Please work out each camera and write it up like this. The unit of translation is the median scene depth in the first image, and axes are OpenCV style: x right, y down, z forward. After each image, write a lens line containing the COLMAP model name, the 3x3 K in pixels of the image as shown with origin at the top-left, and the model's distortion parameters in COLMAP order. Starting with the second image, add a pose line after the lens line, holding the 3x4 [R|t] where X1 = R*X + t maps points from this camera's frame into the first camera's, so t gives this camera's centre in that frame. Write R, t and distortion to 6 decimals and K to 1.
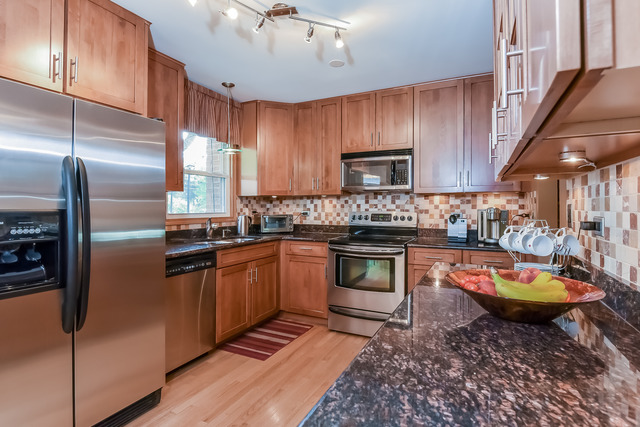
lens RADIAL K [[337.7, 0, 320.5], [0, 337.7, 208.6], [0, 0, 1]] dist [-0.000215, 0.000411]
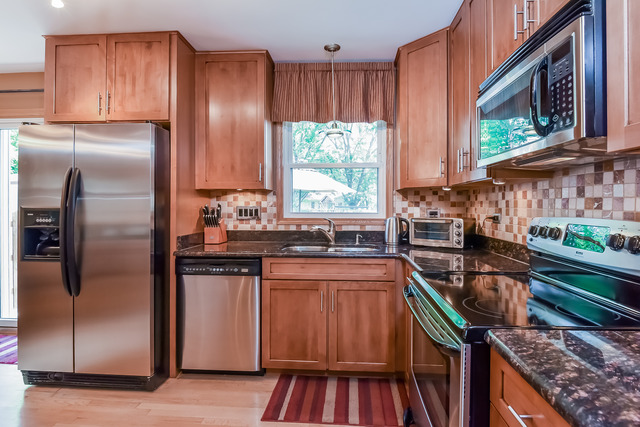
lens RADIAL K [[337.7, 0, 322.8], [0, 337.7, 208.8], [0, 0, 1]] dist [-0.000215, 0.000411]
pose [[0.373069, 0.009822, -0.927752, 0.392607], [-0.007016, 0.999945, 0.007765, -0.002571], [0.927777, 0.003612, 0.373118, 0.618898]]
